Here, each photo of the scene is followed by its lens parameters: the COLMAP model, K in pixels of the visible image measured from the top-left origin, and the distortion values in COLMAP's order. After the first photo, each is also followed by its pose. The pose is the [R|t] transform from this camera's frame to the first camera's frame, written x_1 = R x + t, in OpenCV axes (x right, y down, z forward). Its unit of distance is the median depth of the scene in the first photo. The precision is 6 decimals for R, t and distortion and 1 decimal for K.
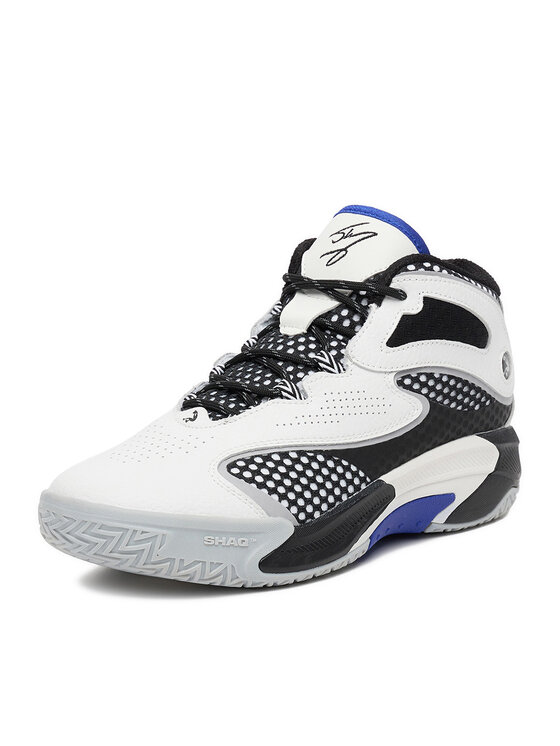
lens RADIAL K [[1507.0, 0, 280.0], [0, 1507.0, 373.0], [0, 0, 1]] dist [0.942571, 0.021412]
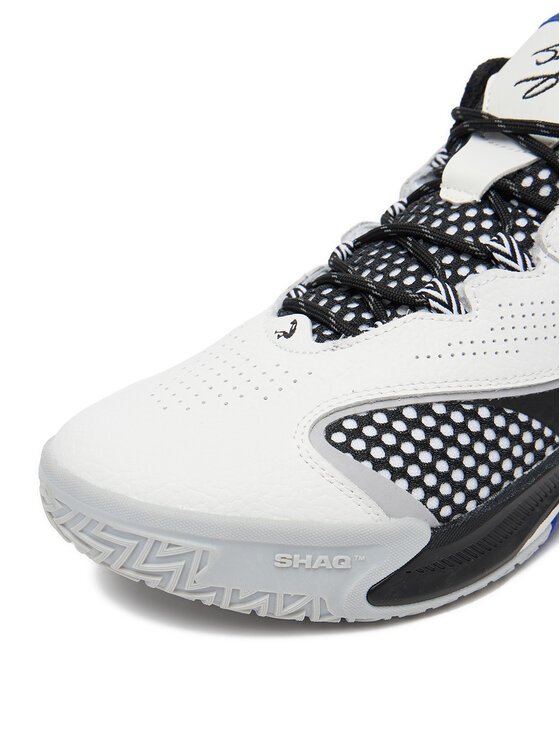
lens RADIAL K [[1312.1, 0, 280.0], [0, 1312.1, 373.0], [0, 0, 1]] dist [0.141220, 0.141080]
pose [[0.988756, 0.067039, -0.133669, 0.015071], [-0.047771, 0.988645, 0.142475, -0.033410], [0.141702, -0.134487, 0.980731, 0.454760]]
